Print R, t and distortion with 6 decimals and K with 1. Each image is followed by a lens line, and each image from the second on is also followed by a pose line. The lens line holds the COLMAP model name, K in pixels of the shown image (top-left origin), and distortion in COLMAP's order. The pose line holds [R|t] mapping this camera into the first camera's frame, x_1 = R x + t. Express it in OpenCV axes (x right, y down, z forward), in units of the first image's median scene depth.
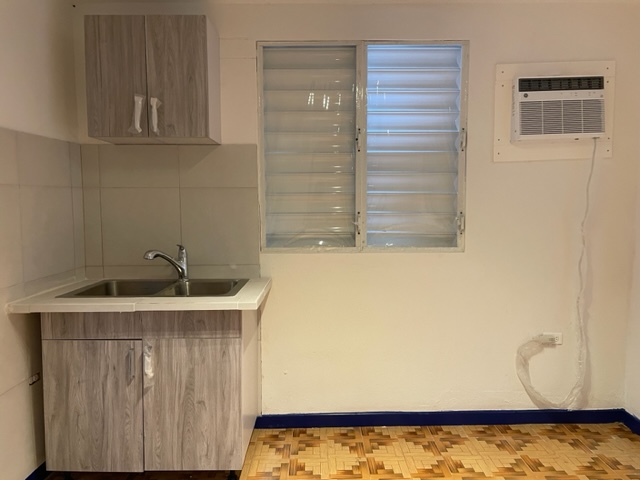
lens RADIAL K [[489.9, 0, 321.8], [0, 489.9, 238.4], [0, 0, 1]] dist [0.088338, -0.123174]
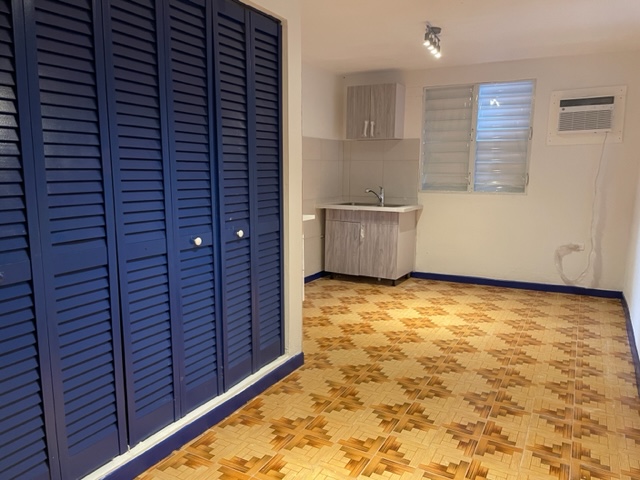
lens RADIAL K [[489.9, 0, 321.8], [0, 489.9, 238.4], [0, 0, 1]] dist [0.088338, -0.123174]
pose [[0.872488, 0.080281, -0.481996, 0.552637], [-0.046179, 0.995543, 0.082226, 0.074909], [0.486449, -0.049483, 0.872307, -1.043017]]
